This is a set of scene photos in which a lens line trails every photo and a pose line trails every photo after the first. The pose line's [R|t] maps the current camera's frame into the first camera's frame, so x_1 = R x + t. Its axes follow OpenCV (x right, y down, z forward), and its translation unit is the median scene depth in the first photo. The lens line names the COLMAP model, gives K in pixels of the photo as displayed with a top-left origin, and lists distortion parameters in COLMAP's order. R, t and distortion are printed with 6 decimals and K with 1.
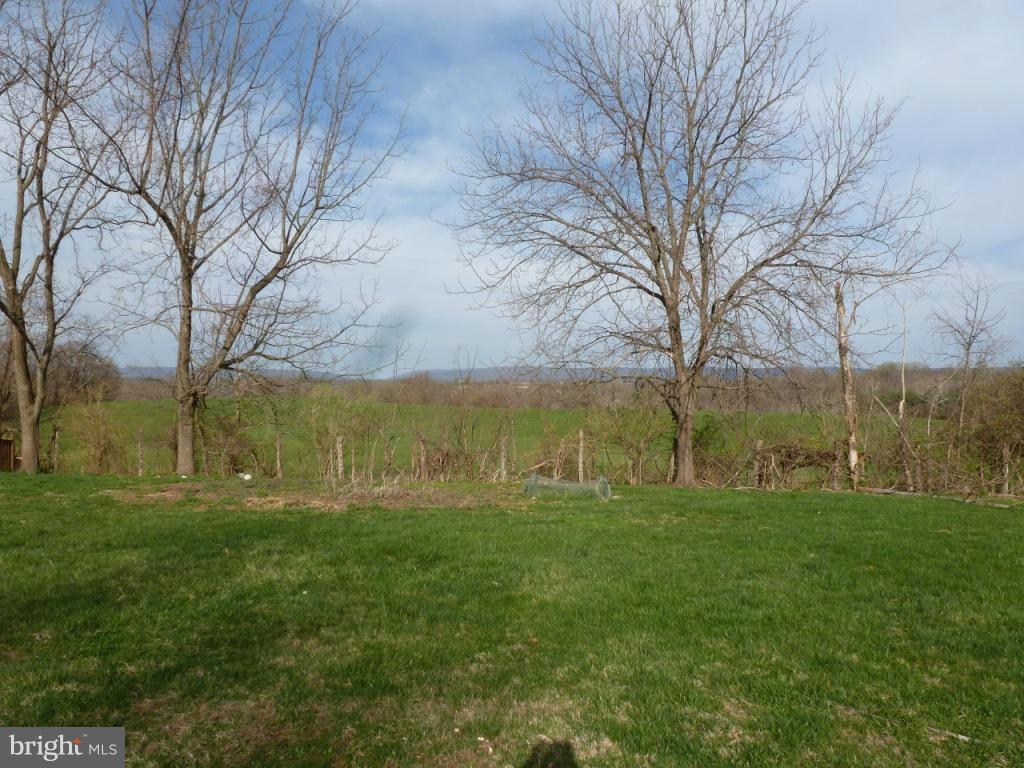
lens RADIAL K [[749.9, 0, 512.0], [0, 749.9, 384.0], [0, 0, 1]] dist [-0.047422, 0.012657]
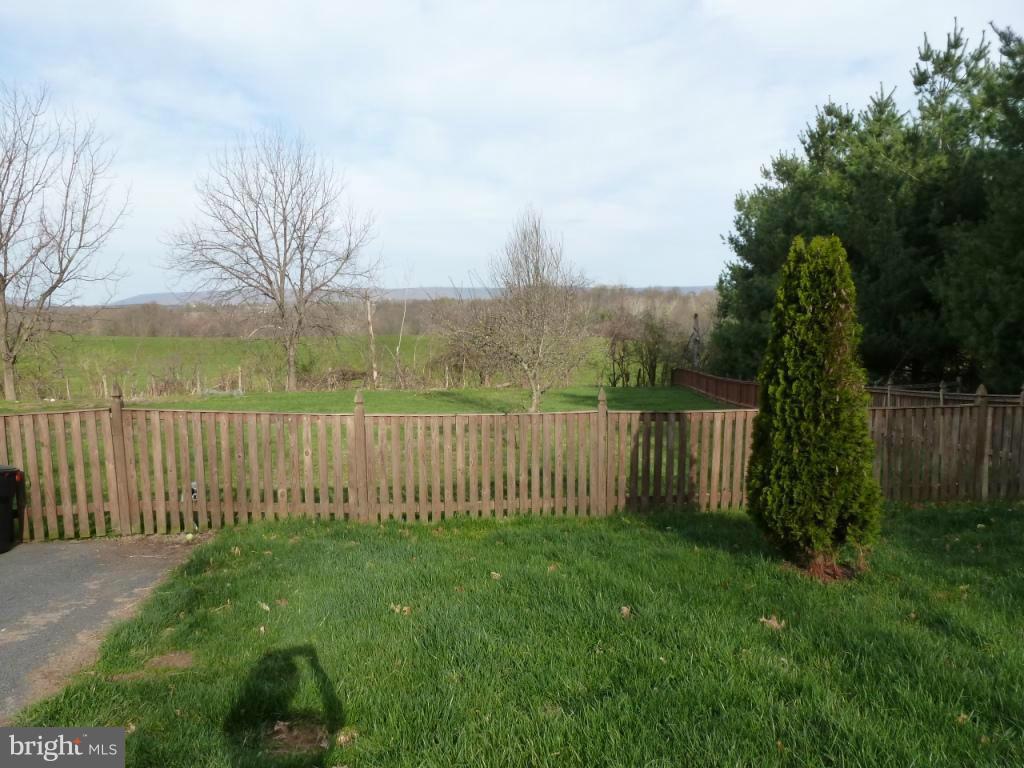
lens RADIAL K [[749.9, 0, 512.0], [0, 749.9, 384.0], [0, 0, 1]] dist [-0.047422, 0.012657]
pose [[0.944796, -0.051841, 0.323533, 0.129130], [0.017240, 0.993902, 0.108912, -0.090942], [-0.327206, -0.097322, 0.939928, -1.051899]]
